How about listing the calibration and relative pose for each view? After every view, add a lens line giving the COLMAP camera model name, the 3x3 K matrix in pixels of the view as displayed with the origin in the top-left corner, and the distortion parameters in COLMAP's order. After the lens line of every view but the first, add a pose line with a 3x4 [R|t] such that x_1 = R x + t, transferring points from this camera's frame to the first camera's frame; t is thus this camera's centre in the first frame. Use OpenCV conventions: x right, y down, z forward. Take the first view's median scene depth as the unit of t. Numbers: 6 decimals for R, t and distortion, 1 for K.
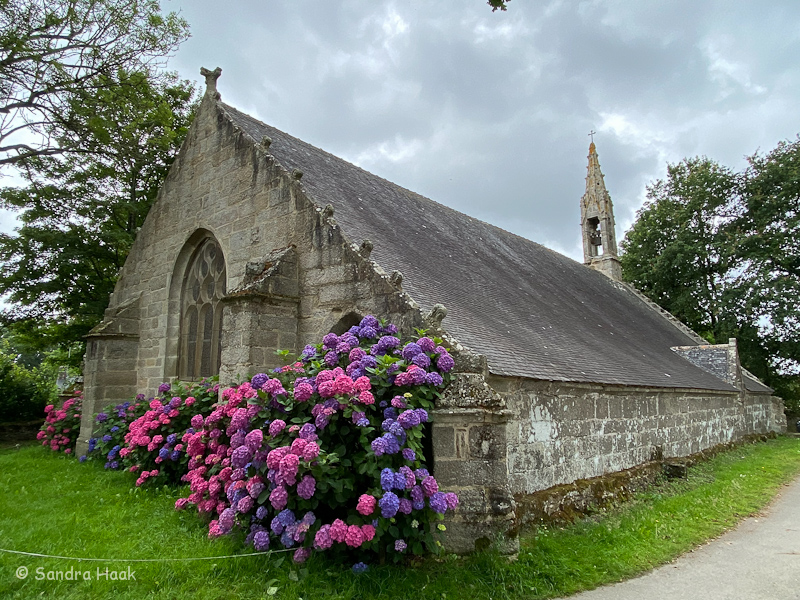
lens RADIAL K [[485.9, 0, 400.0], [0, 485.9, 300.0], [0, 0, 1]] dist [0.064583, -0.000032]
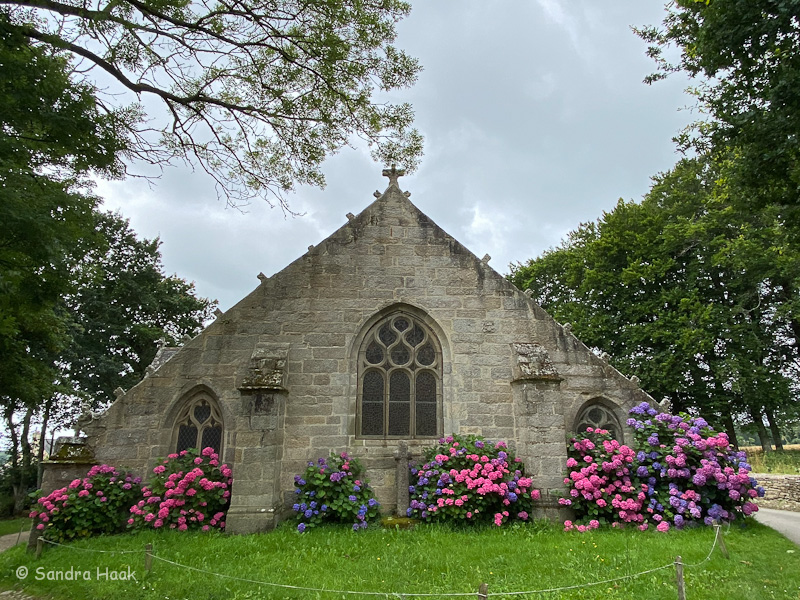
lens RADIAL K [[485.9, 0, 400.0], [0, 485.9, 300.0], [0, 0, 1]] dist [0.064583, -0.000032]
pose [[0.711594, 0.199484, 0.673676, -1.602723], [-0.109928, 0.978649, -0.173675, 0.063016], [-0.693938, 0.049530, 0.718329, 0.247258]]
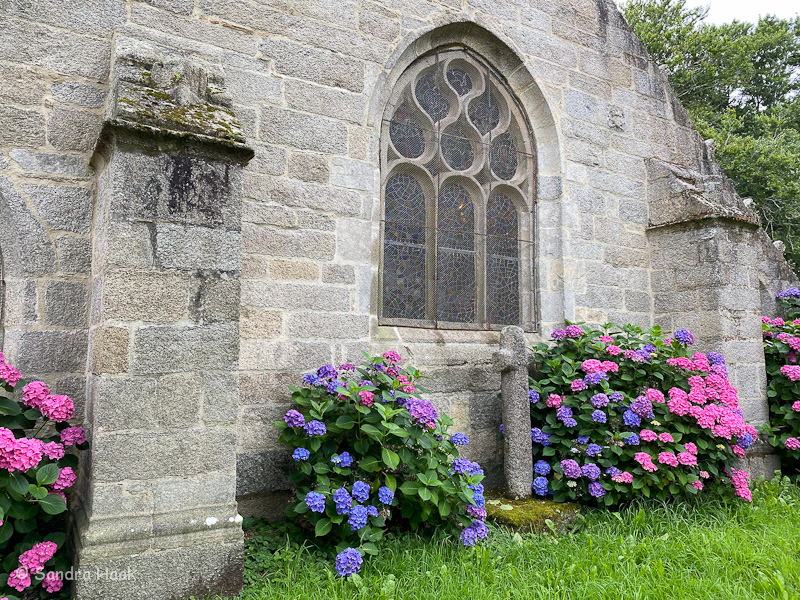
lens RADIAL K [[606.9, 0, 400.8], [0, 606.9, 284.2], [0, 0, 1]] dist [0.171642, -0.329338]
pose [[0.305052, 0.144285, 0.941342, -1.331155], [-0.142019, 0.984296, -0.104846, 0.255297], [-0.941687, -0.101705, 0.320753, 1.145820]]
